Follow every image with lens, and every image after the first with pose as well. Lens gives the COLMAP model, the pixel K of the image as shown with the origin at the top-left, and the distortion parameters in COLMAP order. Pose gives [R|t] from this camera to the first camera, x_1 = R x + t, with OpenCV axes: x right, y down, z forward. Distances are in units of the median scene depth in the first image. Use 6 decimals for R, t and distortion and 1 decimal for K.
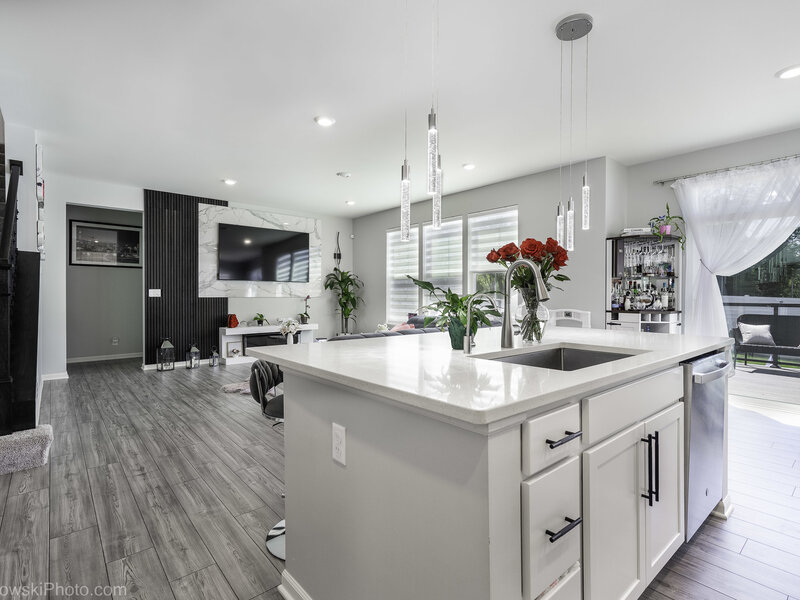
lens RADIAL K [[407.9, 0, 405.0], [0, 407.9, 300.8], [0, 0, 1]] dist [-0.001928, 0.001970]
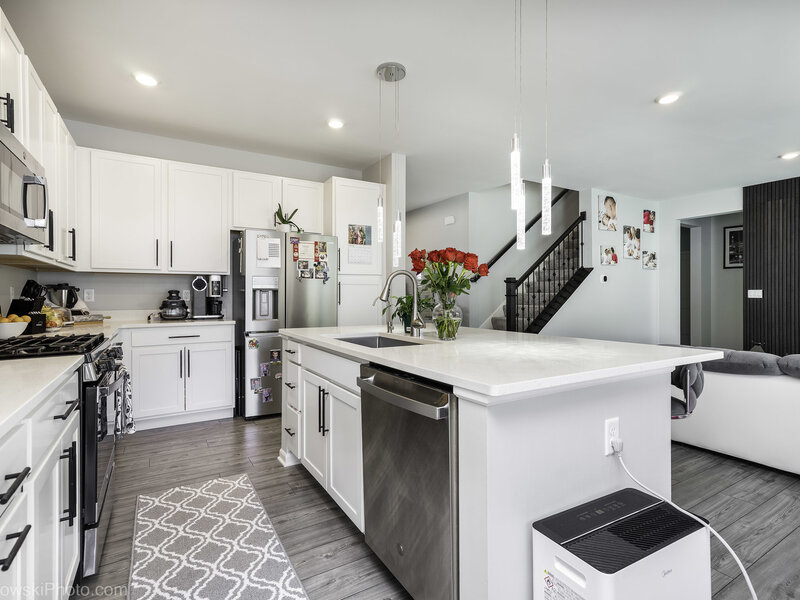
lens RADIAL K [[407.9, 0, 399.5], [0, 407.9, 294.3], [0, 0, 1]] dist [-0.001928, 0.001970]
pose [[-0.174787, -0.001598, -0.984605, 0.456170], [-0.015041, 0.999886, 0.001047, -0.007348], [0.984491, 0.014992, -0.174791, 0.364653]]
